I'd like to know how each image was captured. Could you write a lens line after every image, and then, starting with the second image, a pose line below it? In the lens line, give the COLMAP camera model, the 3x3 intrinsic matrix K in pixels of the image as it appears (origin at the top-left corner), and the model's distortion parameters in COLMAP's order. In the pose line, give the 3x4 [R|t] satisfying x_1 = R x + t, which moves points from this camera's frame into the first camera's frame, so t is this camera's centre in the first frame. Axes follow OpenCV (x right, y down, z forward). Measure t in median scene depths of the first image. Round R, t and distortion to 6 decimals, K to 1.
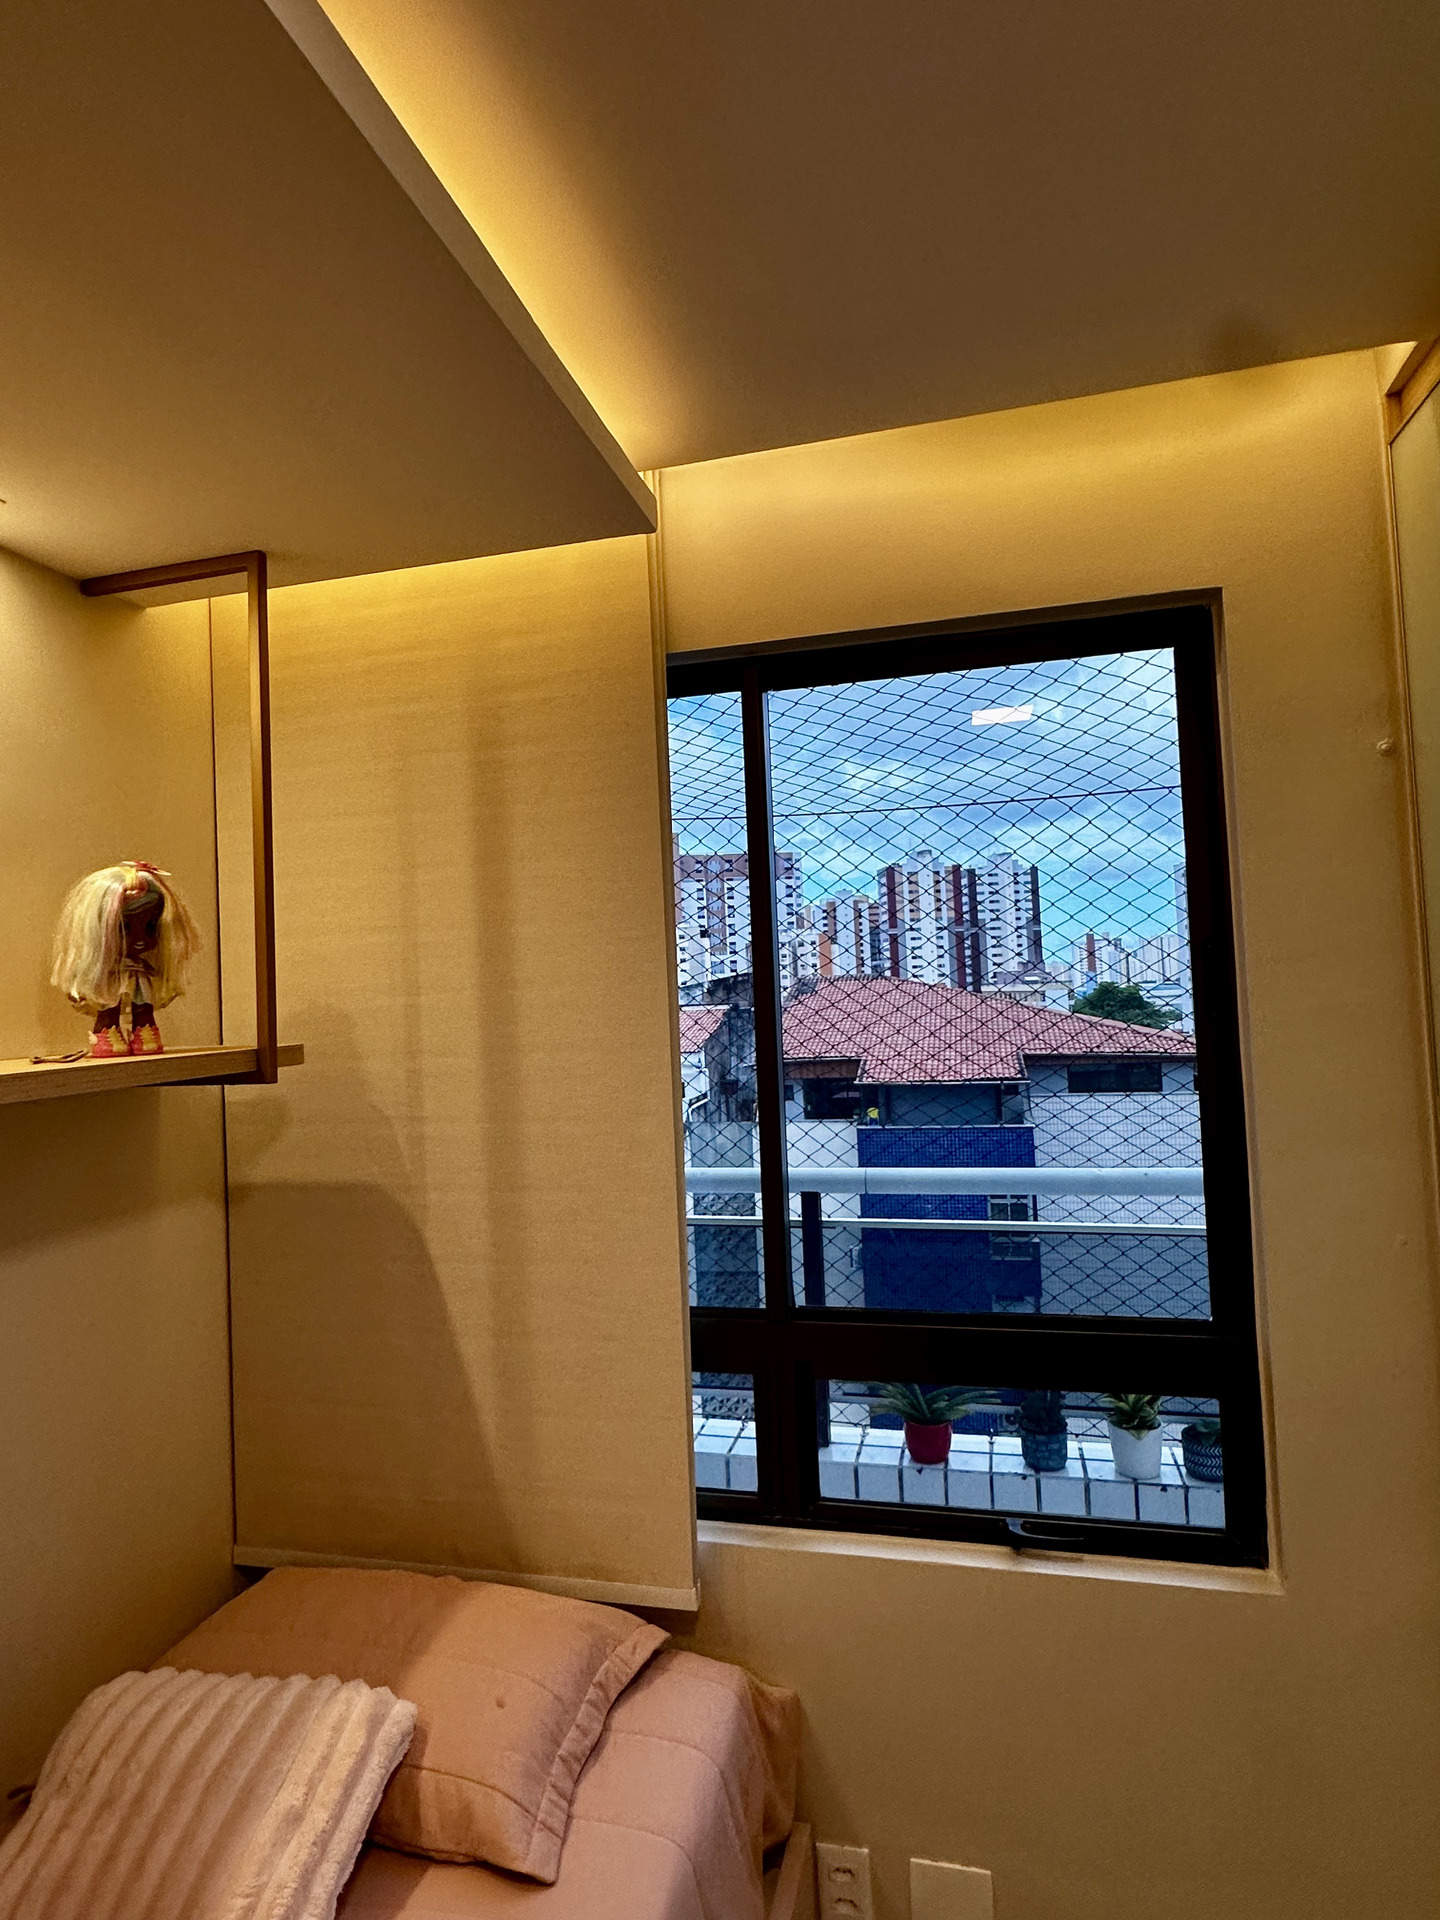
lens RADIAL K [[1020.5, 0, 720.0], [0, 1020.5, 960.0], [0, 0, 1]] dist [0.002325, -0.000635]
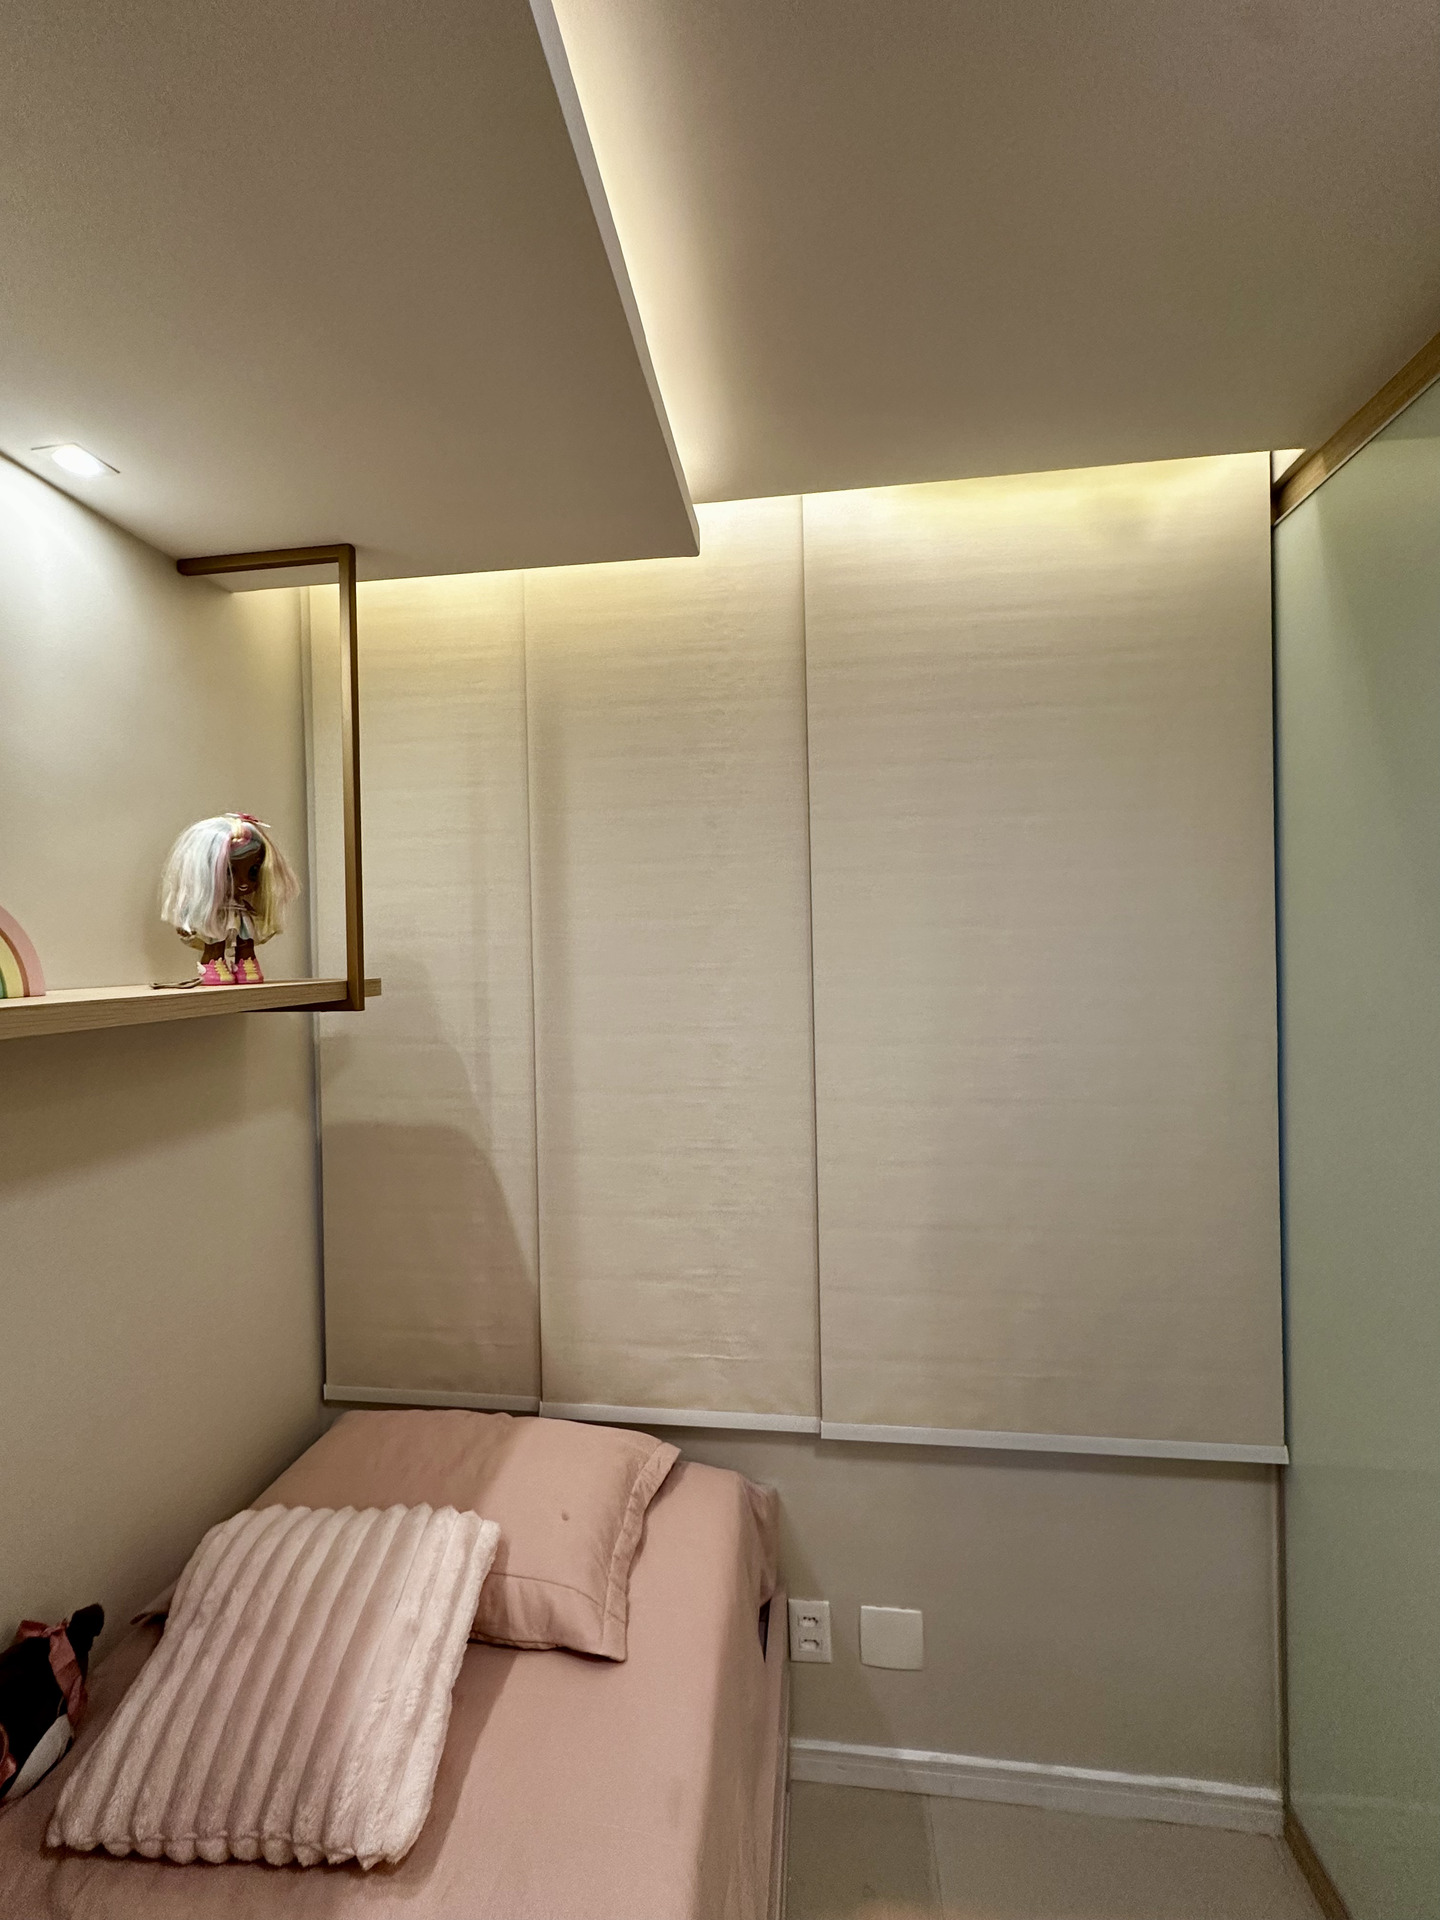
lens RADIAL K [[772.7, 0, 720.0], [0, 772.7, 960.0], [0, 0, 1]] dist [0.000128, 0.000285]
pose [[0.992468, 0.022214, 0.120474, -0.144961], [-0.027211, 0.998829, 0.039992, 0.017186], [-0.119444, -0.042969, 0.991911, 0.080704]]
